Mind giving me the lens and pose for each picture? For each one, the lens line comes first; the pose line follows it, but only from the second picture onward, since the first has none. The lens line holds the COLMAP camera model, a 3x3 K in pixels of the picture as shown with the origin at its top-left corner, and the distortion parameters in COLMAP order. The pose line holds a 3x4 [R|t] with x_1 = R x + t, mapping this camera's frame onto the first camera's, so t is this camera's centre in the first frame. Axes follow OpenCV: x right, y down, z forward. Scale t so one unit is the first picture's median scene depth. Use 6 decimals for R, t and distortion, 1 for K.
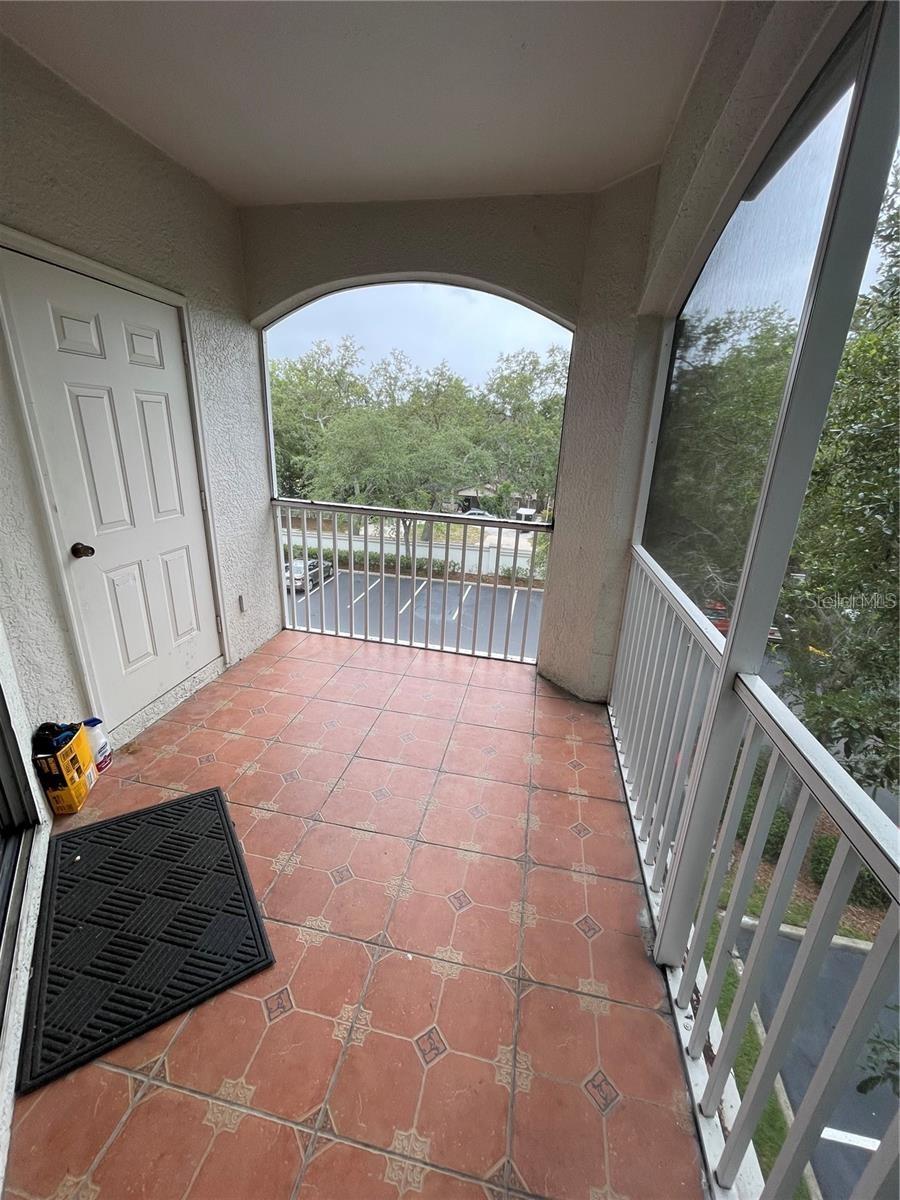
lens RADIAL K [[479.8, 0, 450.0], [0, 479.8, 600.0], [0, 0, 1]] dist [-0.003962, -0.000026]
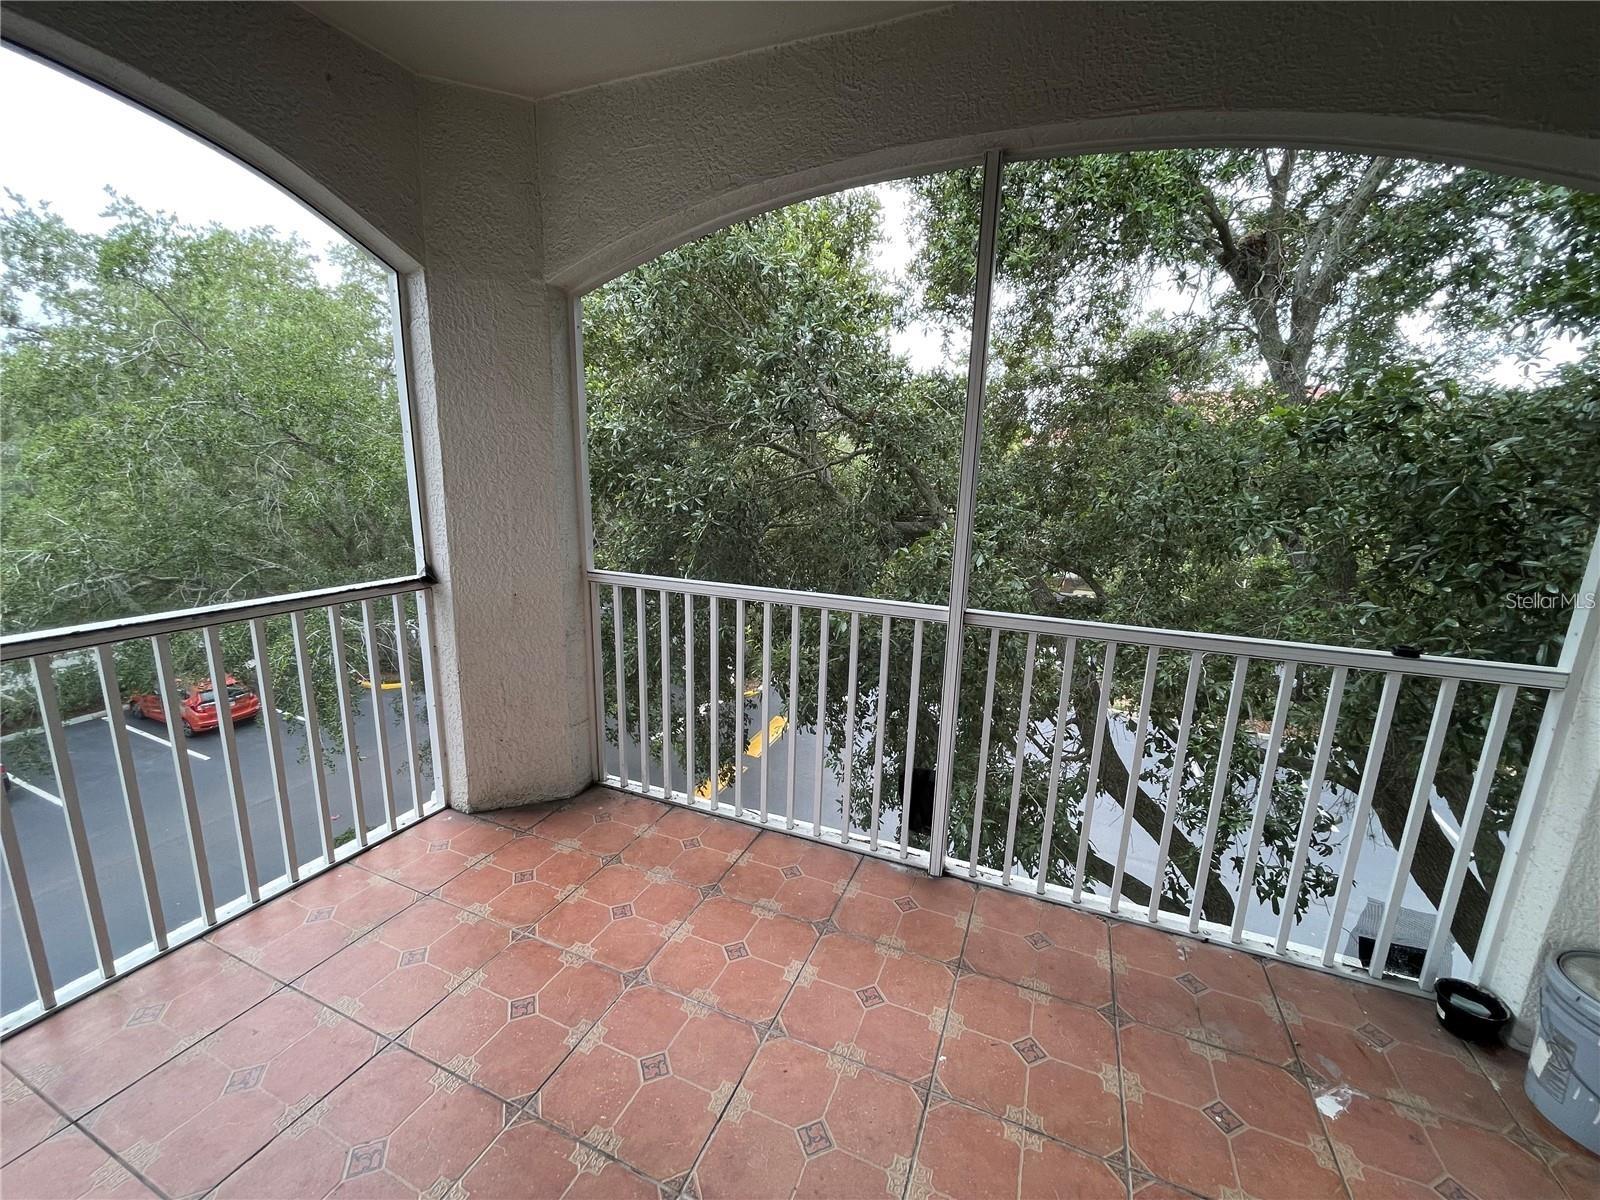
lens RADIAL K [[639.7, 0, 800.0], [0, 639.7, 600.0], [0, 0, 1]] dist [-0.003962, -0.000026]
pose [[0.195215, -0.231341, 0.953086, -0.832160], [0.283507, 0.943606, 0.170971, -0.226271], [-0.938890, 0.236830, 0.249792, 0.627193]]
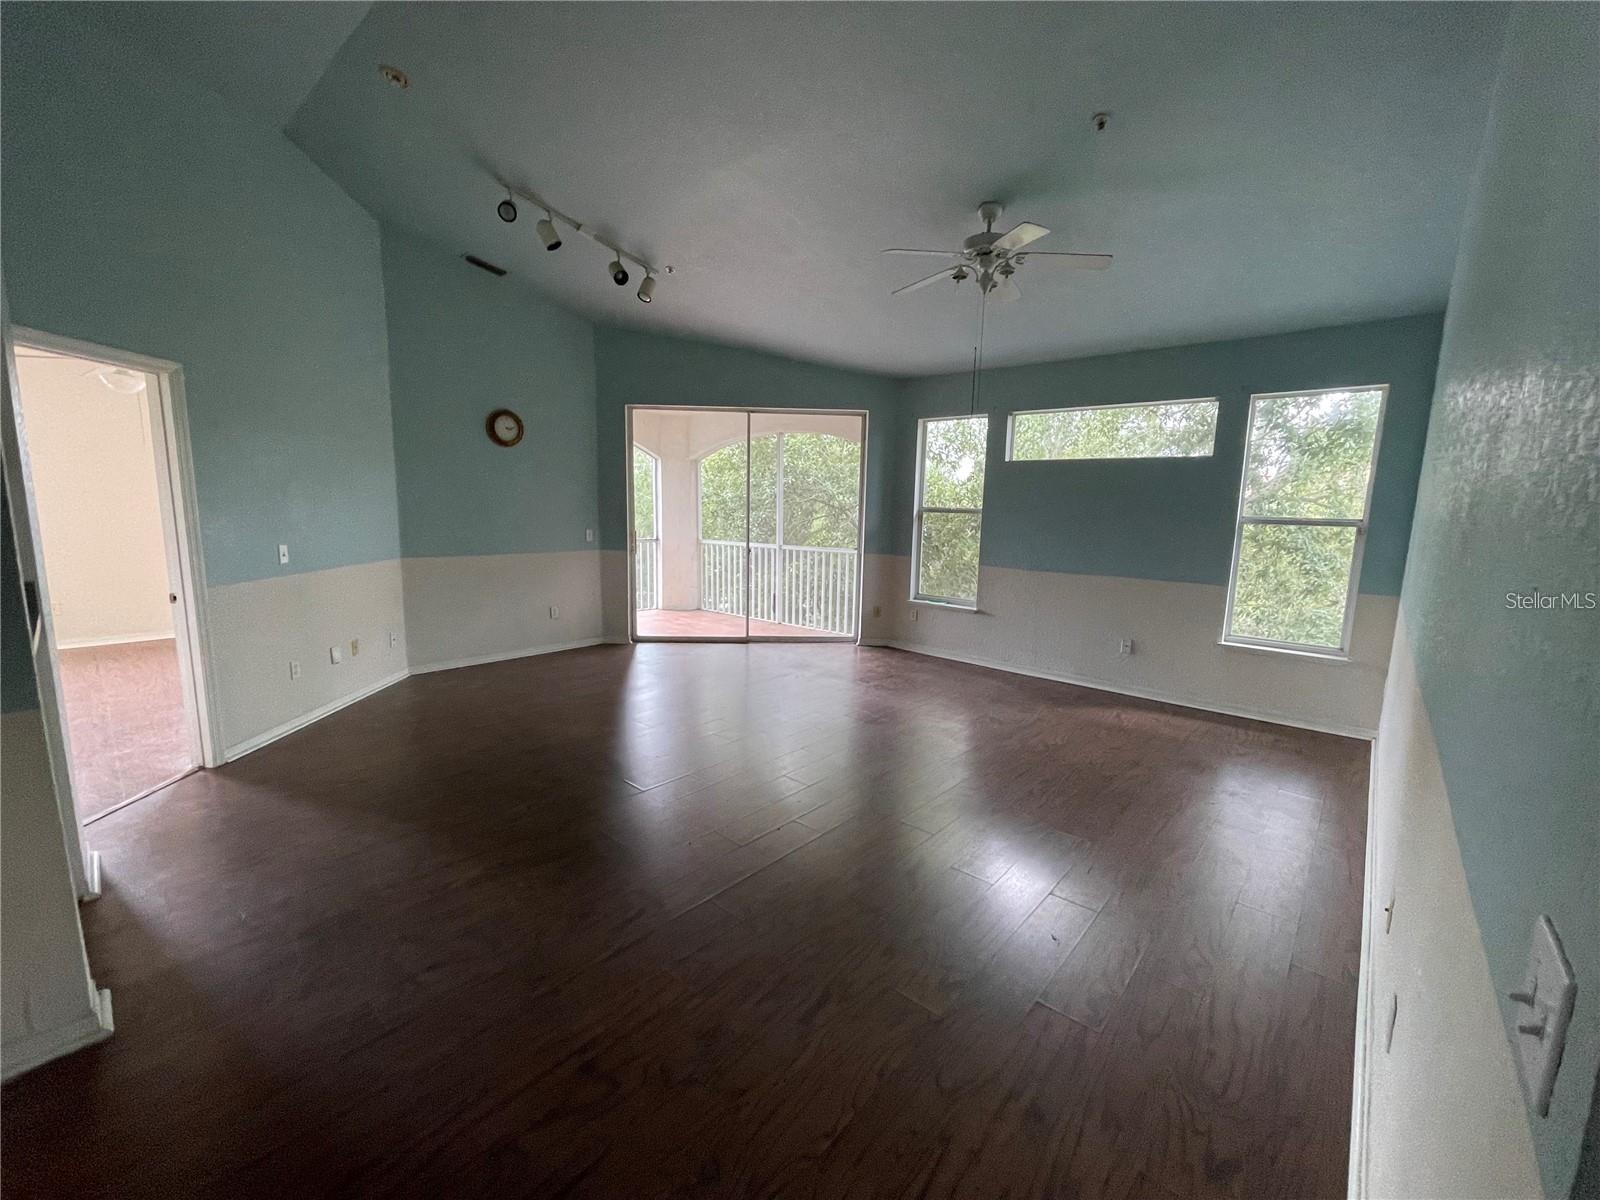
lens RADIAL K [[639.7, 0, 800.0], [0, 639.7, 600.0], [0, 0, 1]] dist [-0.003962, -0.000026]
pose [[0.494969, -0.159771, 0.854096, -3.515574], [0.266077, 0.963599, 0.026058, 0.381611], [-0.827169, 0.214358, 0.519463, -1.761840]]
